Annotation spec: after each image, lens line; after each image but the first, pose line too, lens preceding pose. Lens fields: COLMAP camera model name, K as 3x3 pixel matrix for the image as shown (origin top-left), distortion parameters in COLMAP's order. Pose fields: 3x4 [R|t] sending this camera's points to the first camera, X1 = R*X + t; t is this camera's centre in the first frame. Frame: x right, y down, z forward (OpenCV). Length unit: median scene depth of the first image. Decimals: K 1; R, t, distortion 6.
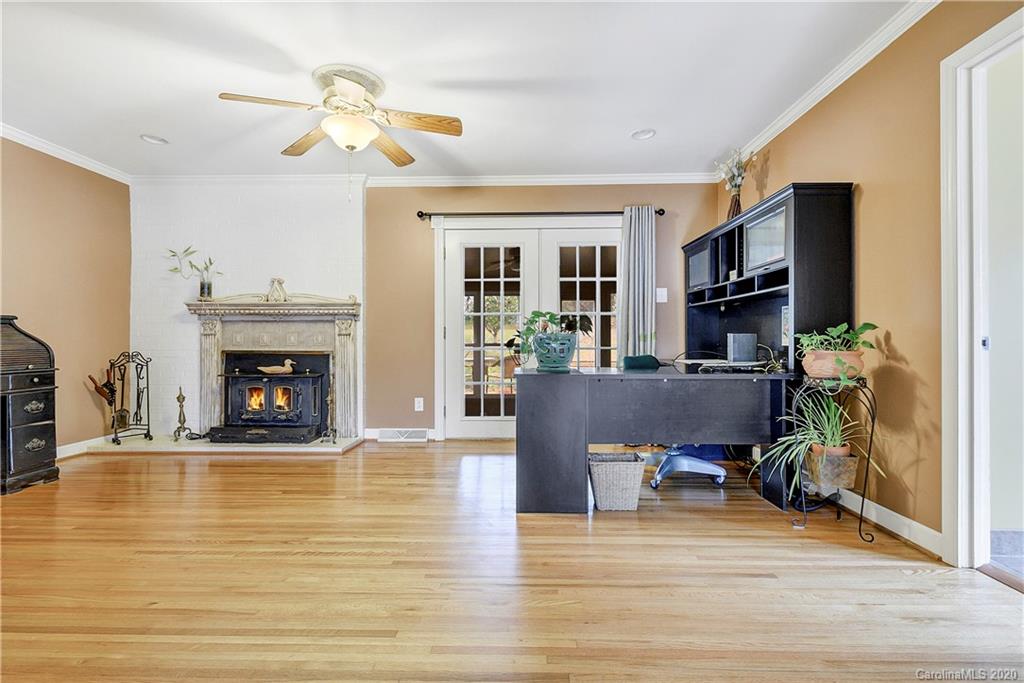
lens RADIAL K [[468.4, 0, 517.2], [0, 468.4, 341.1], [0, 0, 1]] dist [0.005044, -0.001266]
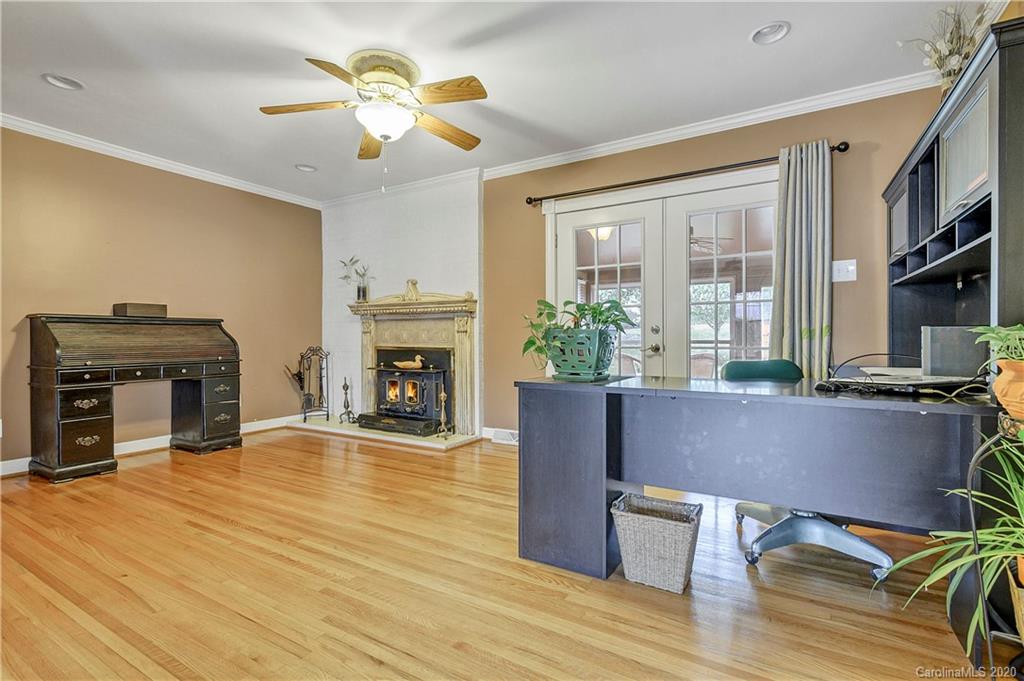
lens RADIAL K [[468.4, 0, 520.4], [0, 468.4, 339.8], [0, 0, 1]] dist [0.005044, -0.001266]
pose [[0.878128, 0.002584, -0.478419, 0.222010], [0.000229, 0.999983, 0.005822, -0.002269], [0.478426, -0.005222, 0.878112, 0.183261]]
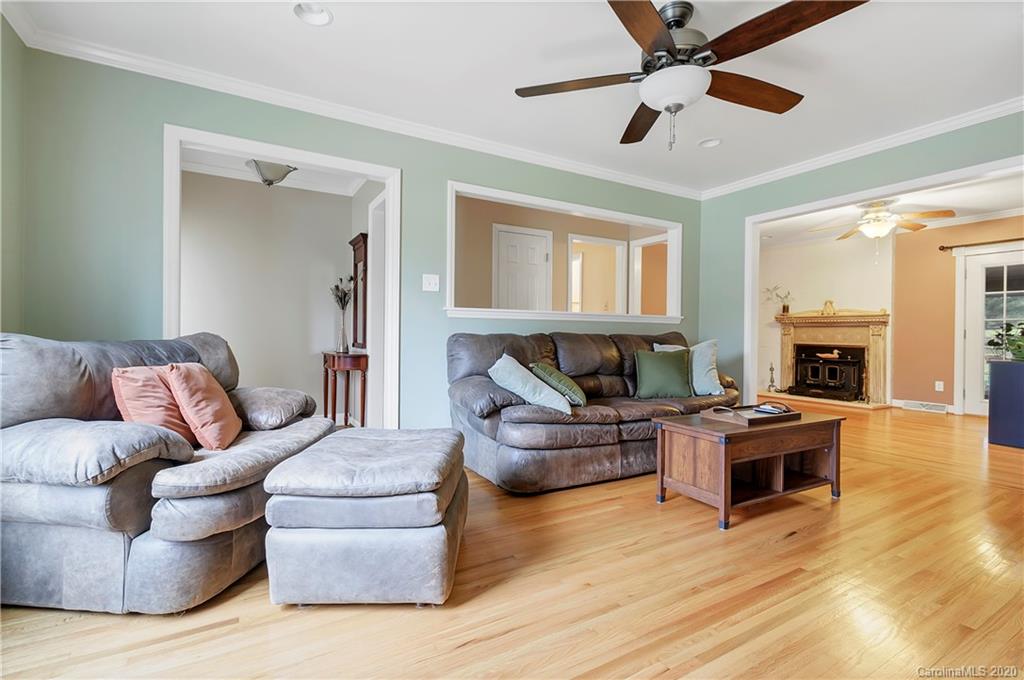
lens RADIAL K [[468.4, 0, 525.3], [0, 468.4, 335.4], [0, 0, 1]] dist [0.005044, -0.001266]
pose [[0.529330, 0.008183, -0.848377, 0.324748], [-0.011750, 0.999928, 0.002314, -0.002725], [0.848335, 0.008743, 0.529388, -0.782151]]
